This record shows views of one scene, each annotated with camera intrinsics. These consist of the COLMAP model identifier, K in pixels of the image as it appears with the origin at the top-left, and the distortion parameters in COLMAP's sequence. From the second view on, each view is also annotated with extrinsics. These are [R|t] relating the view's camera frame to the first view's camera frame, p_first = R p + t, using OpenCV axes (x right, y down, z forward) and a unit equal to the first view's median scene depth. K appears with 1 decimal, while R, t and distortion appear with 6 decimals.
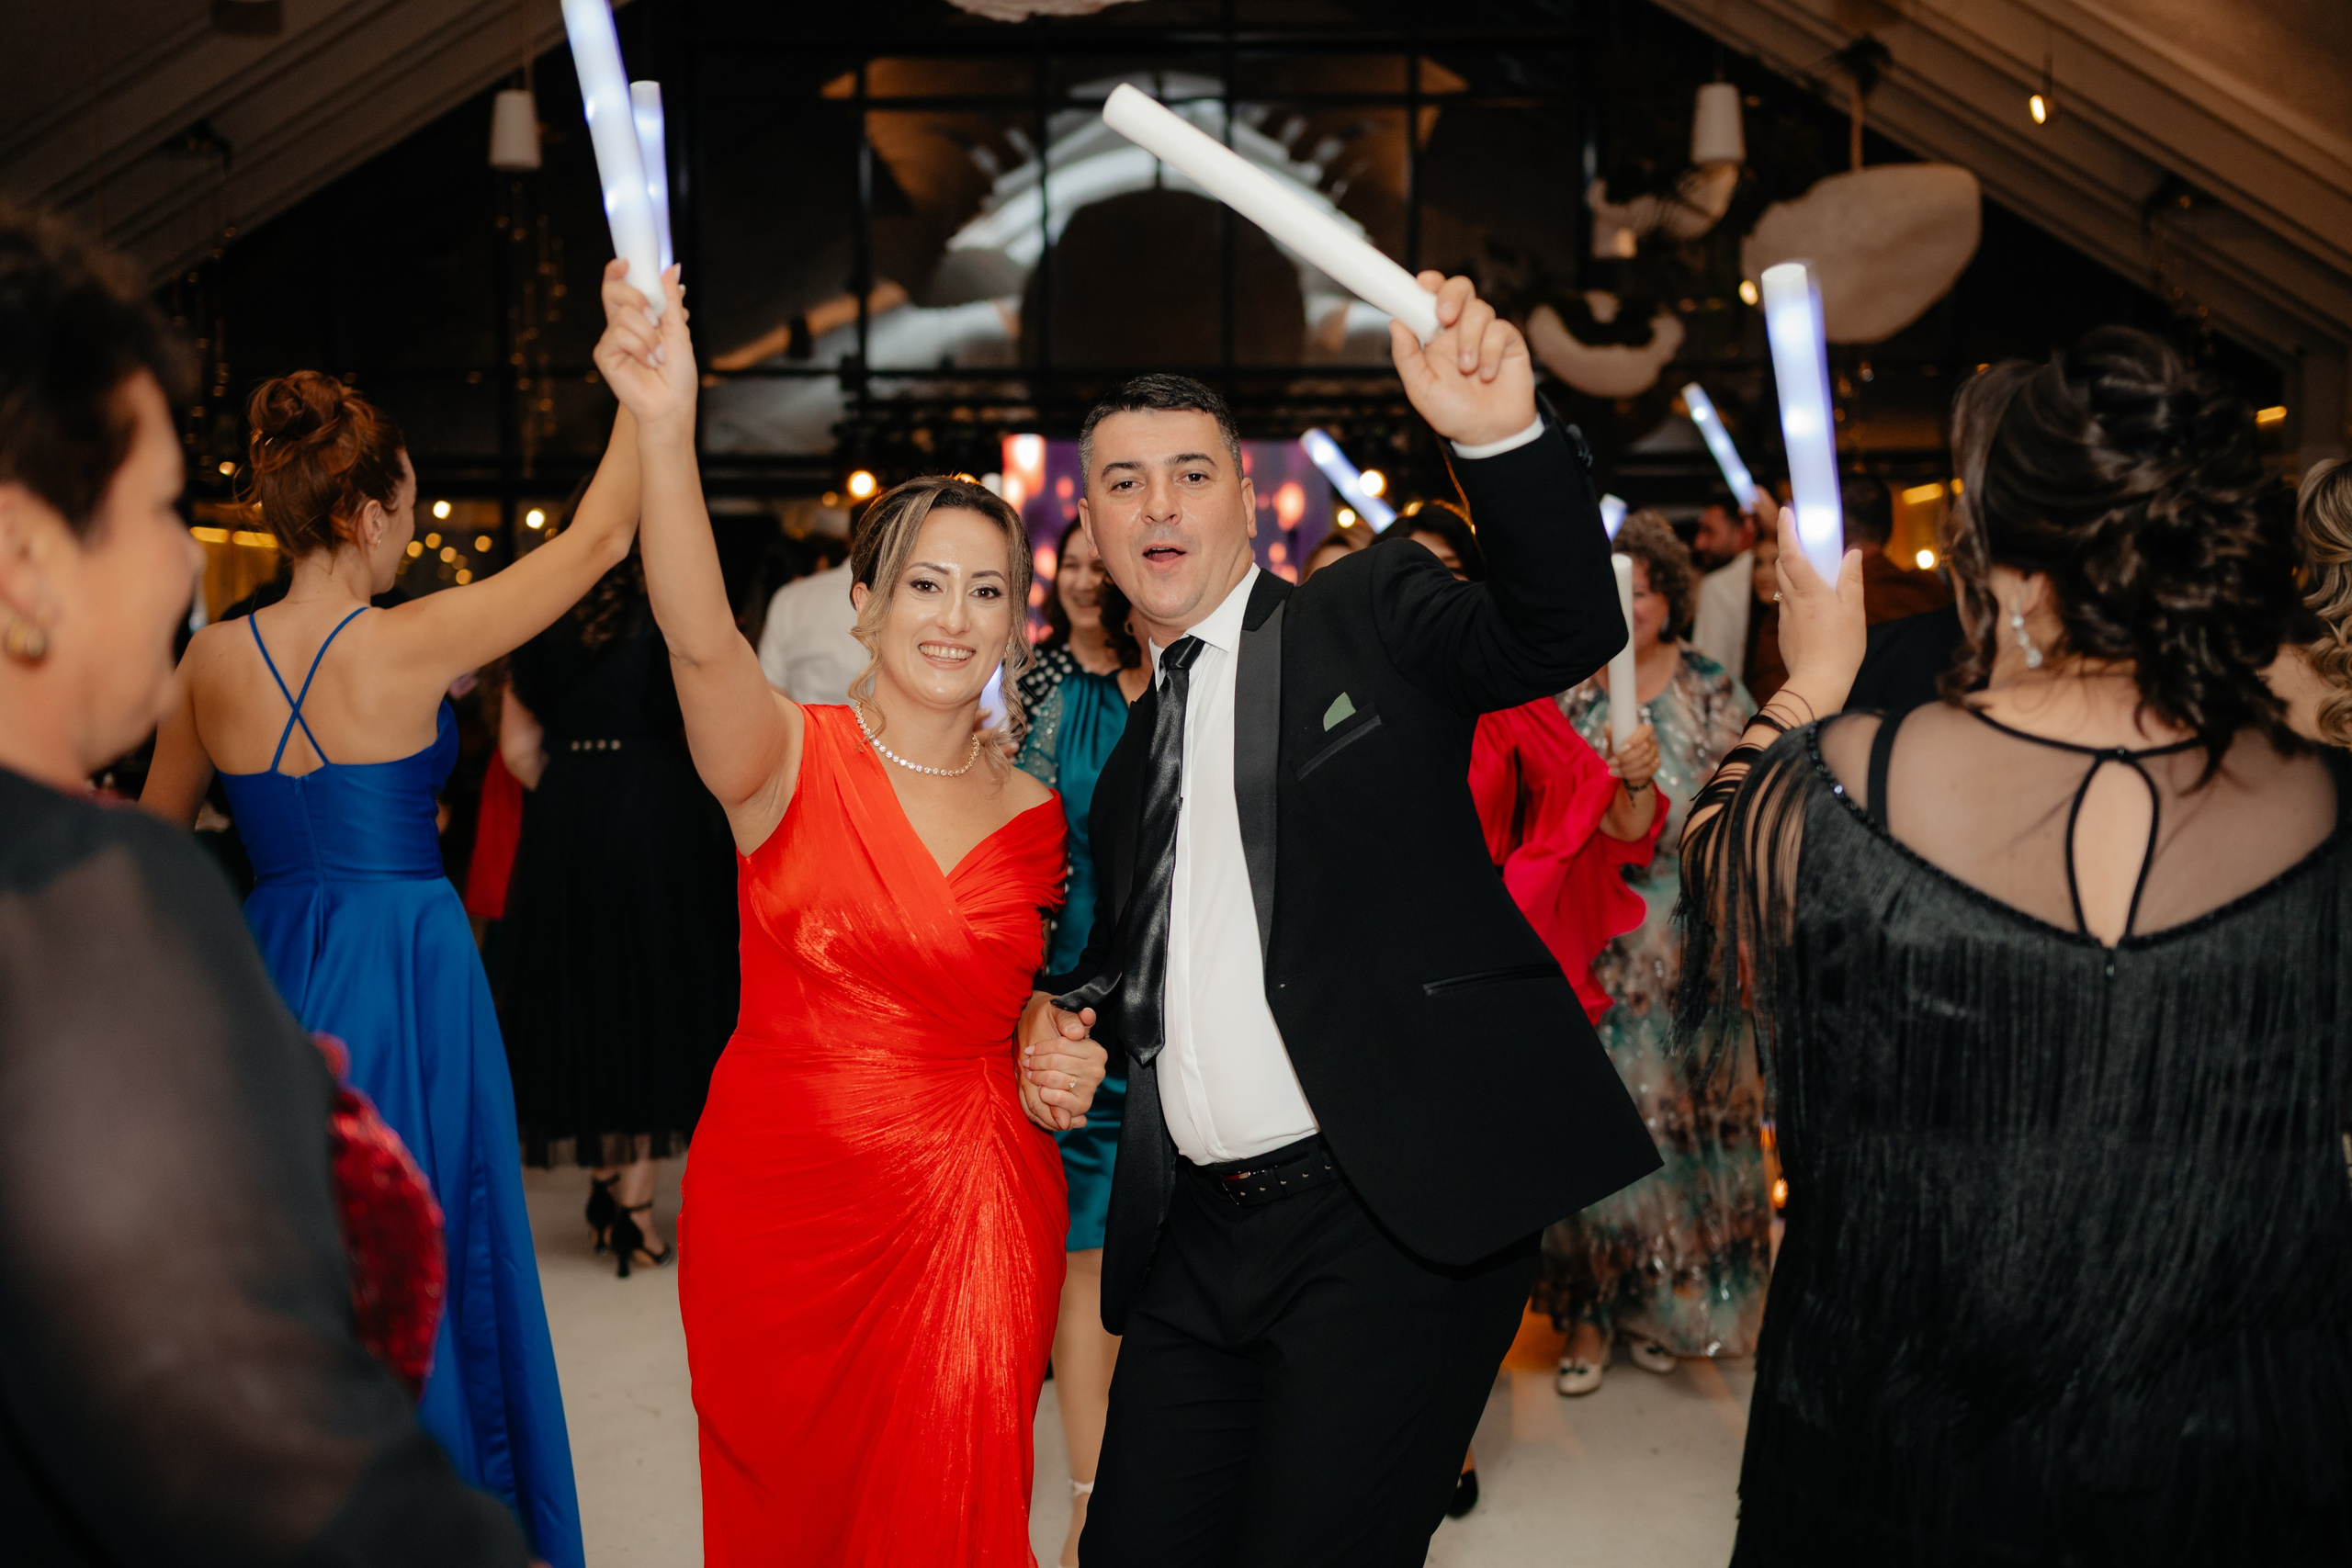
lens RADIAL K [[2363.7, 0, 1161.5], [0, 2363.7, 792.4], [0, 0, 1]] dist [-0.036267, 0.000000]
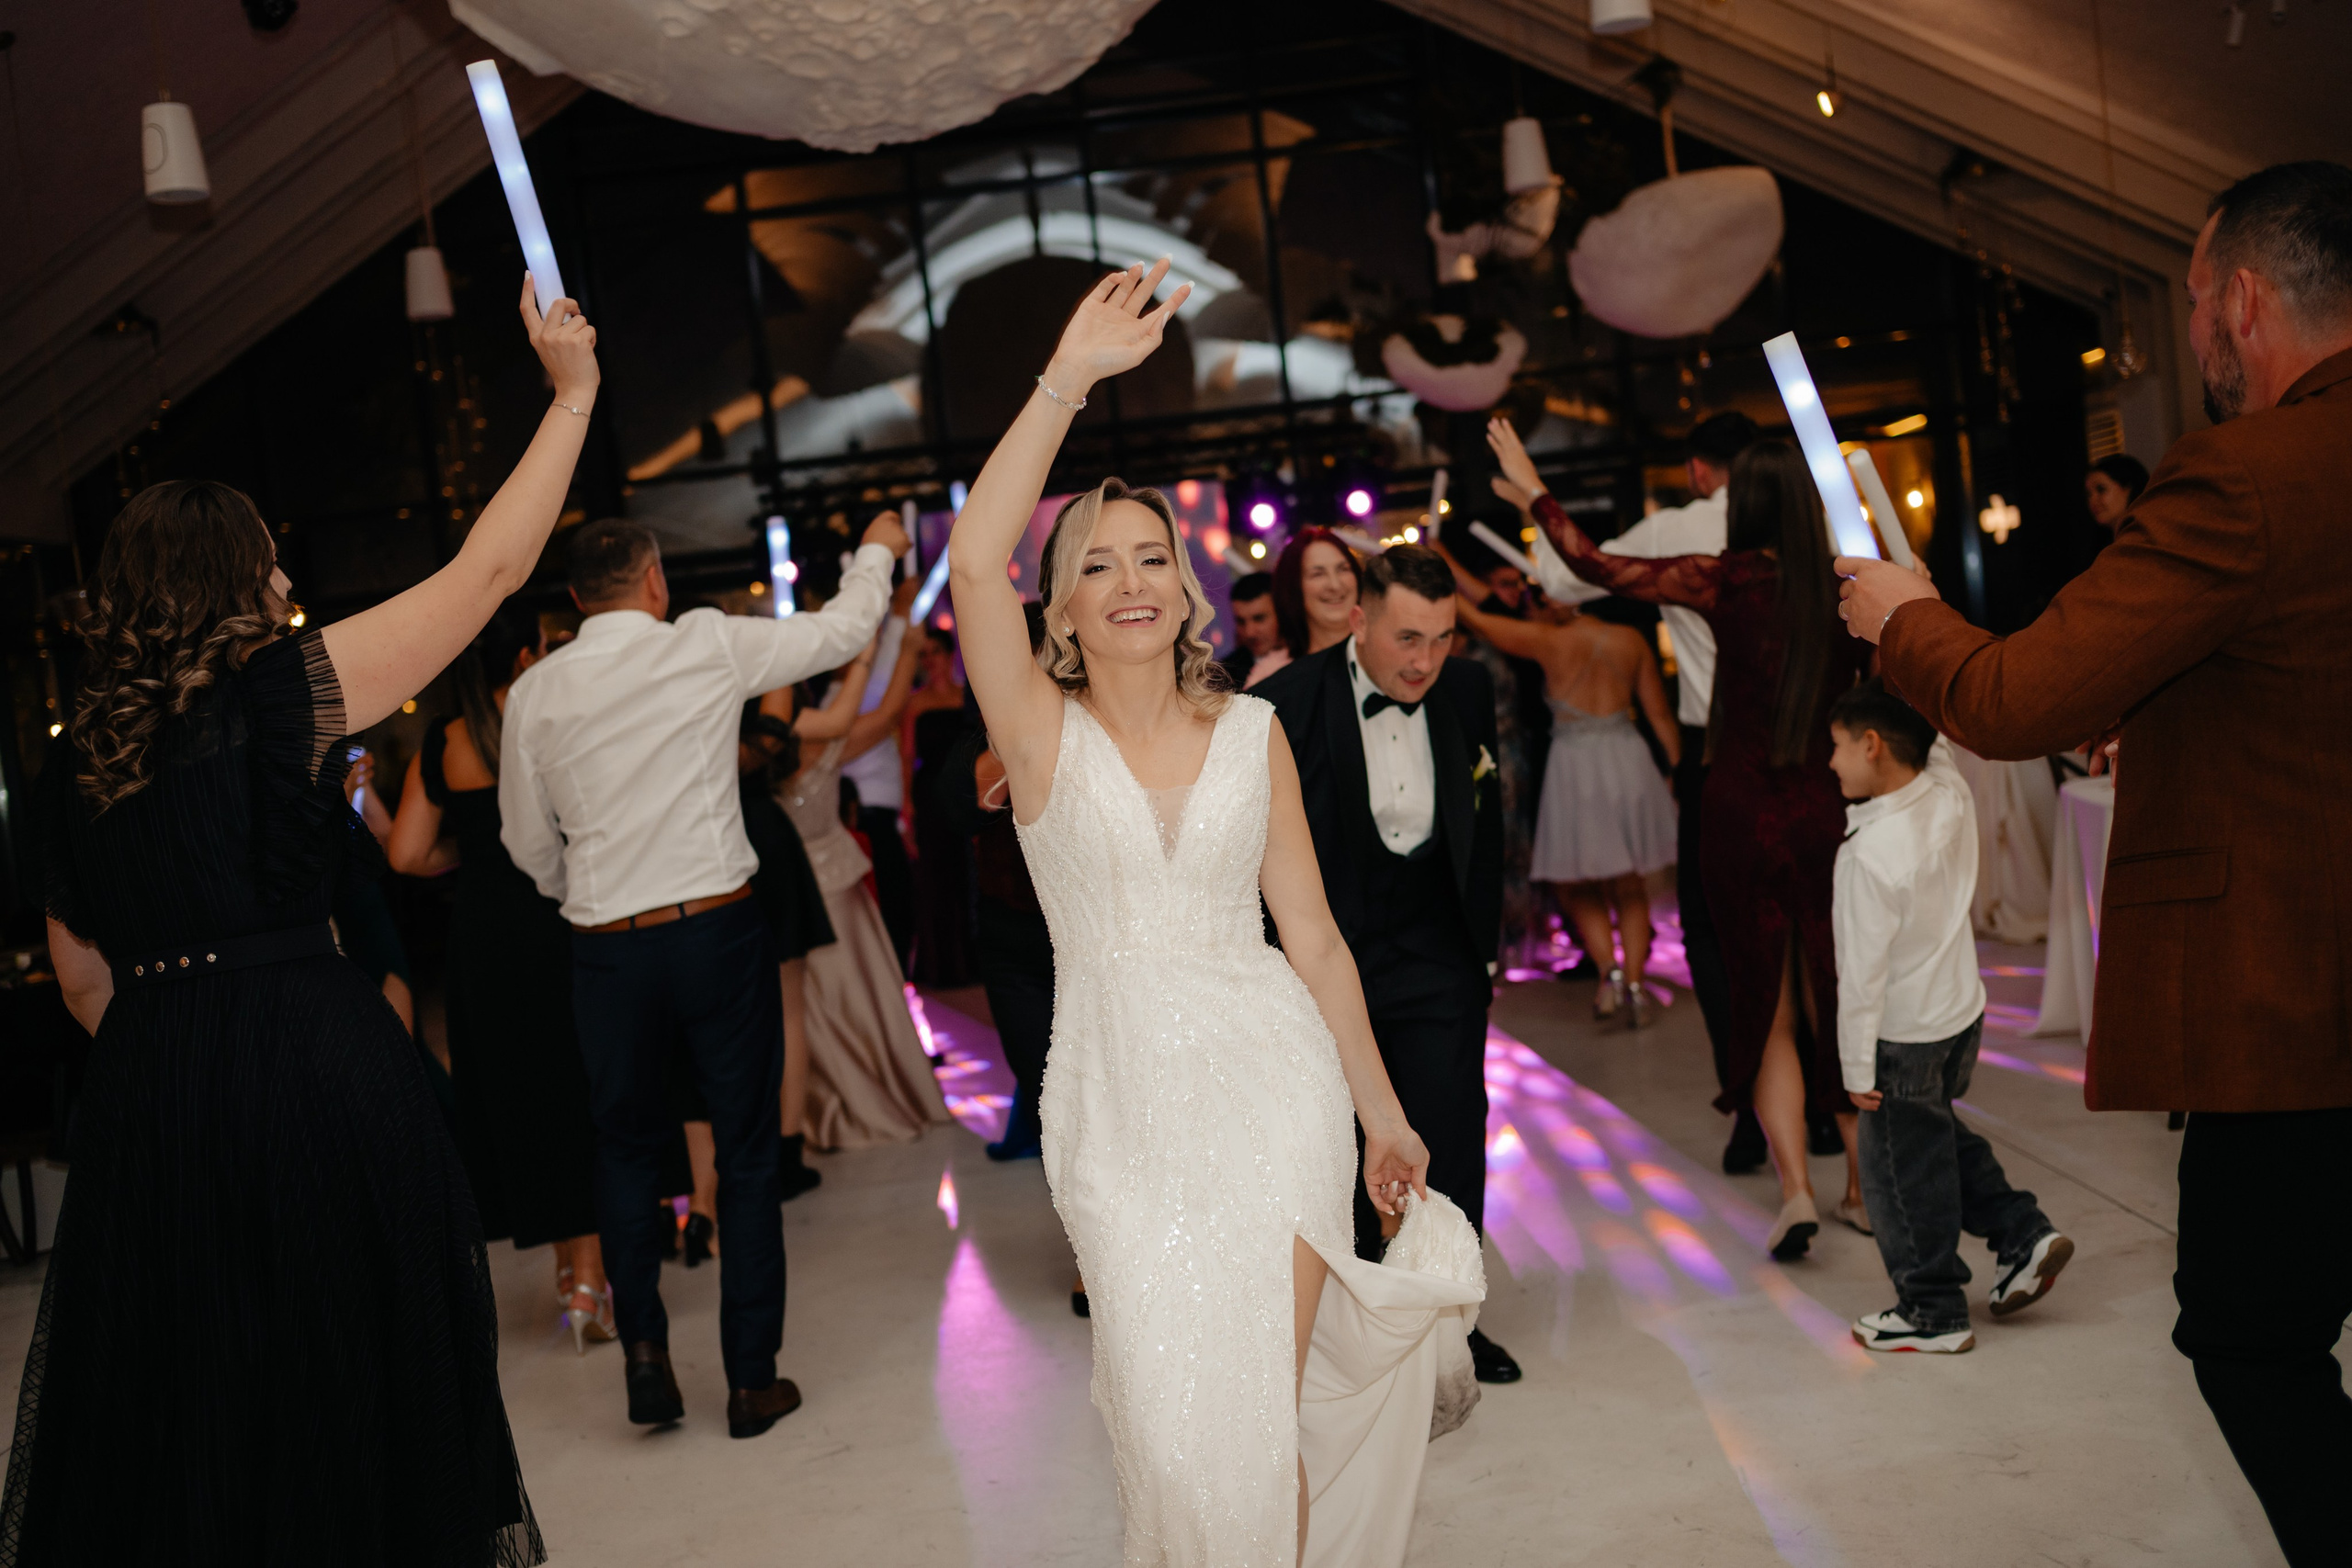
lens RADIAL K [[2363.7, 0, 1165.7], [0, 2363.7, 786.7], [0, 0, 1]] dist [-0.036267, 0.000000]
pose [[0.993018, -0.116000, 0.021413, 0.009714], [0.116474, 0.992942, -0.022367, 0.009479], [-0.018667, 0.024705, 0.999520, -0.062538]]
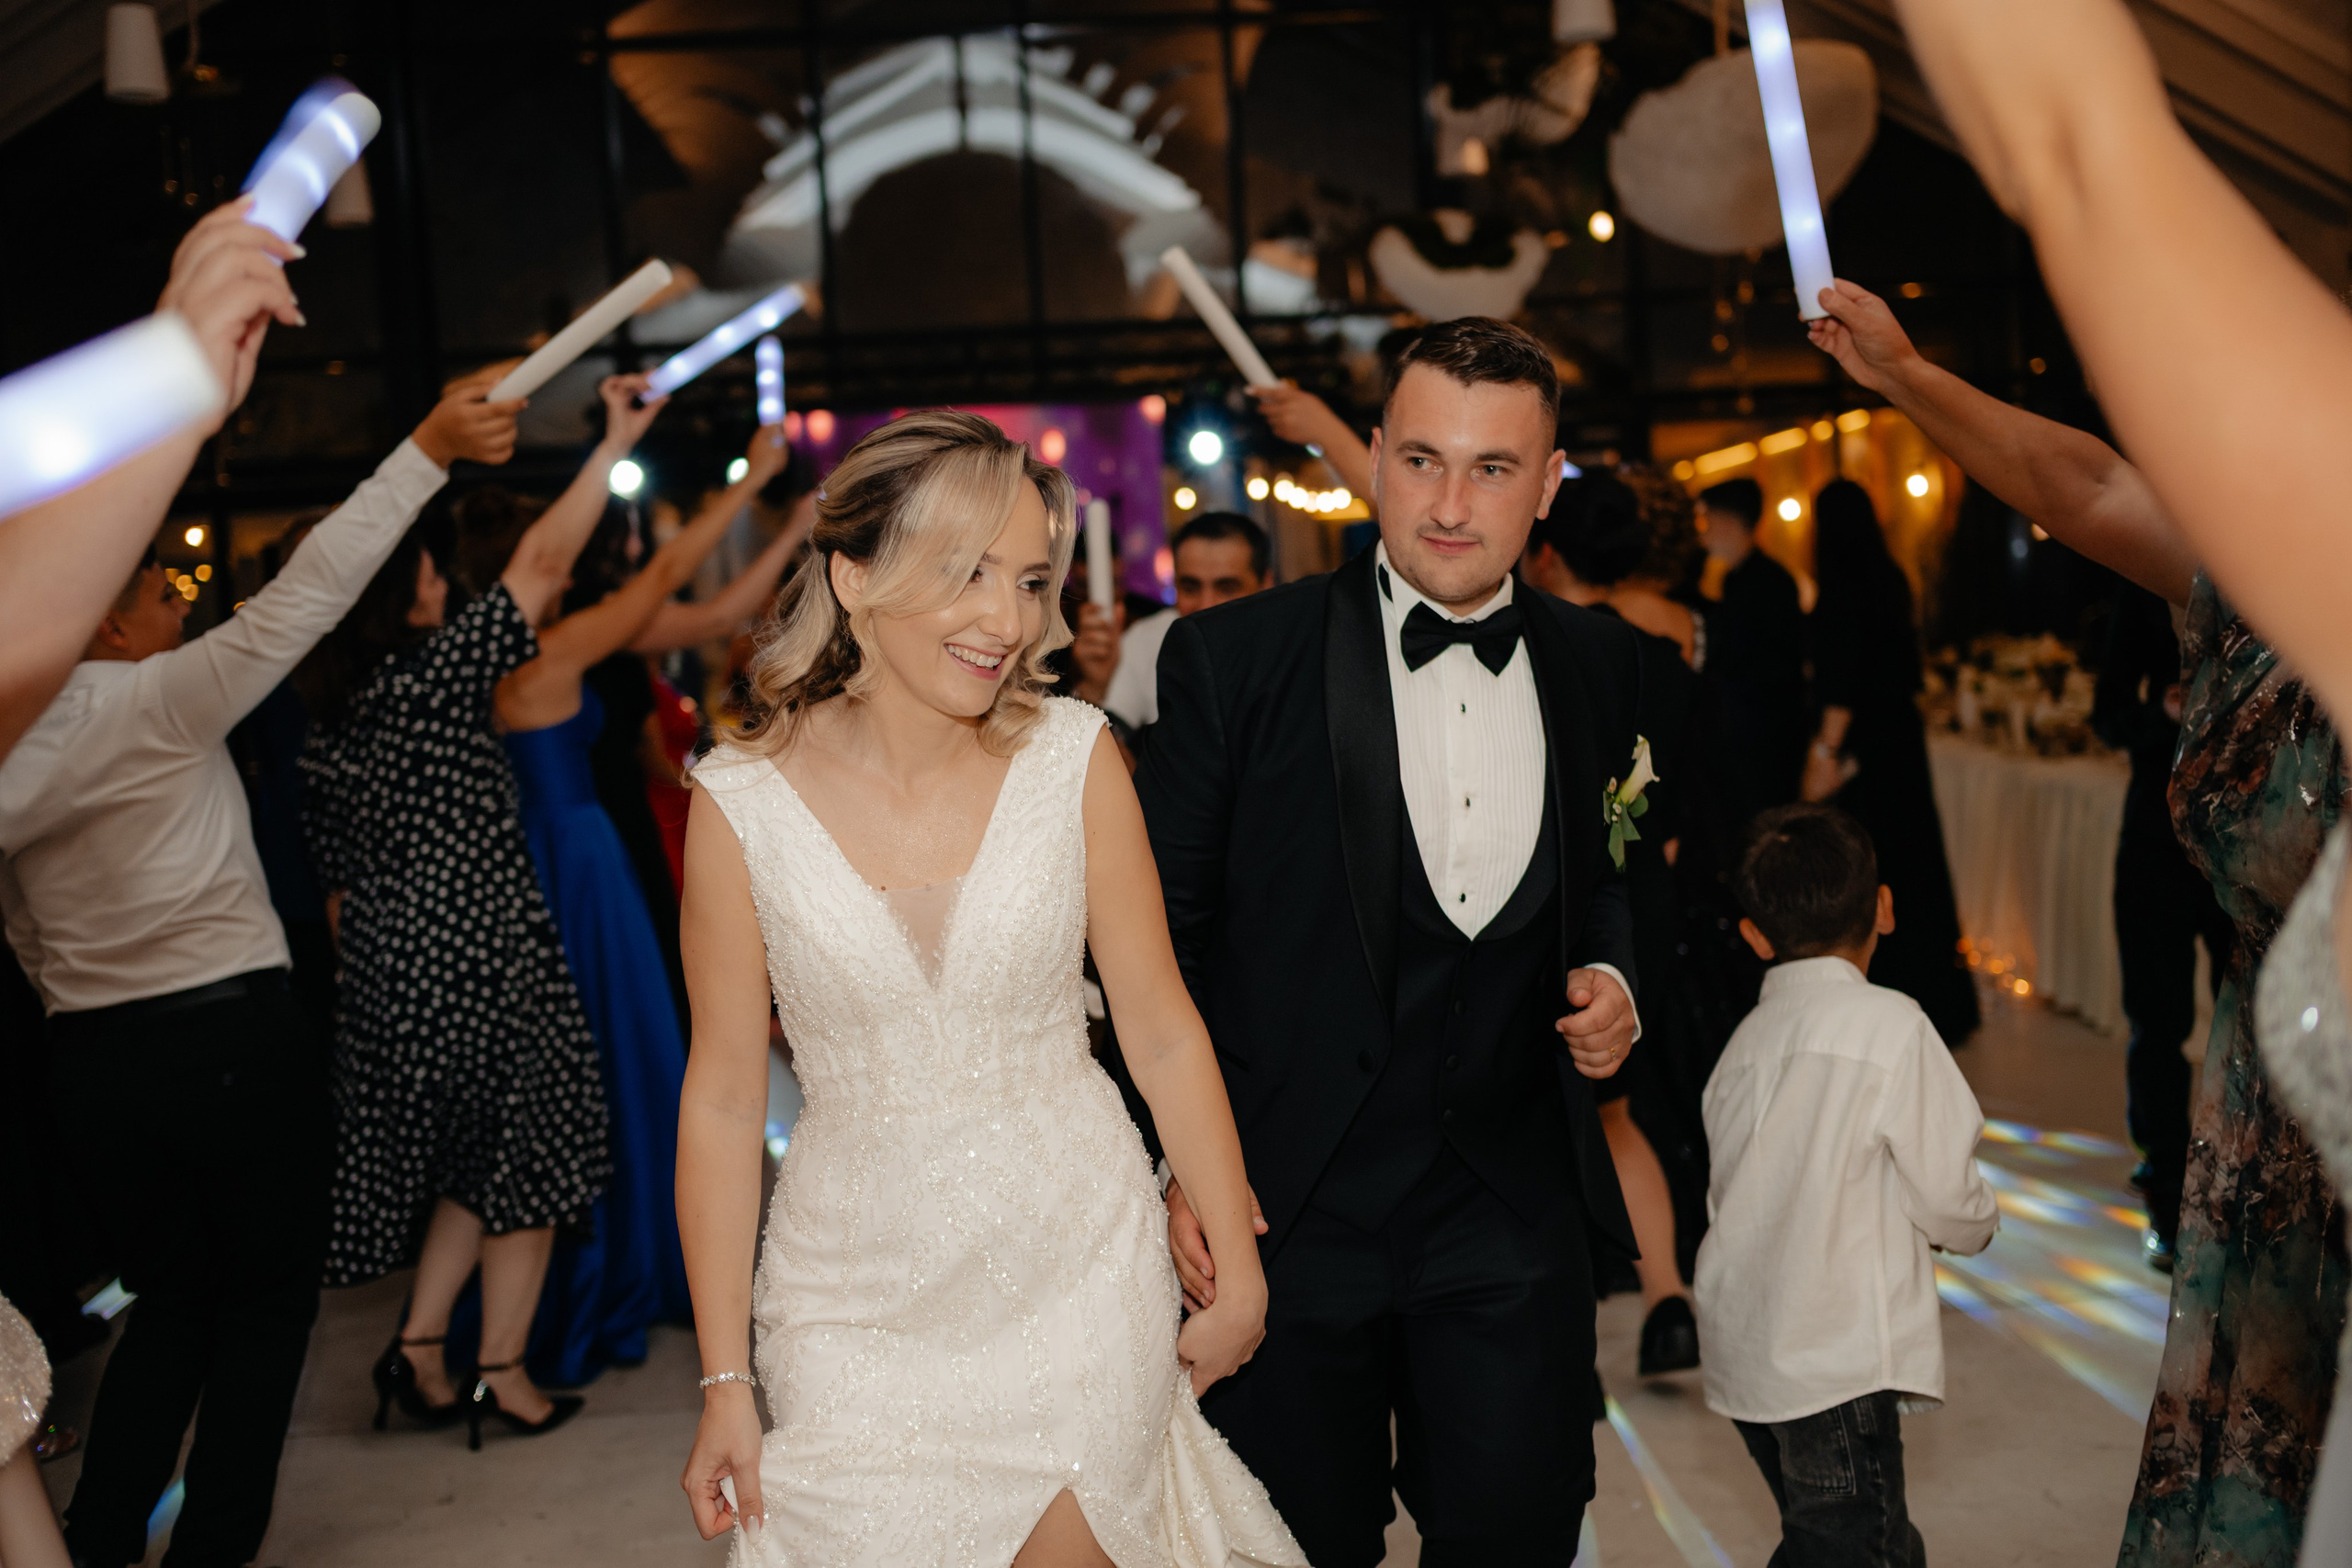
lens RADIAL K [[2363.7, 0, 1185.5], [0, 2363.7, 783.8], [0, 0, 1]] dist [-0.036267, 0.000000]
pose [[0.995782, -0.059755, 0.069622, 0.012382], [0.059868, 0.998206, 0.000458, -0.004726], [-0.069524, 0.003712, 0.997573, 0.118306]]
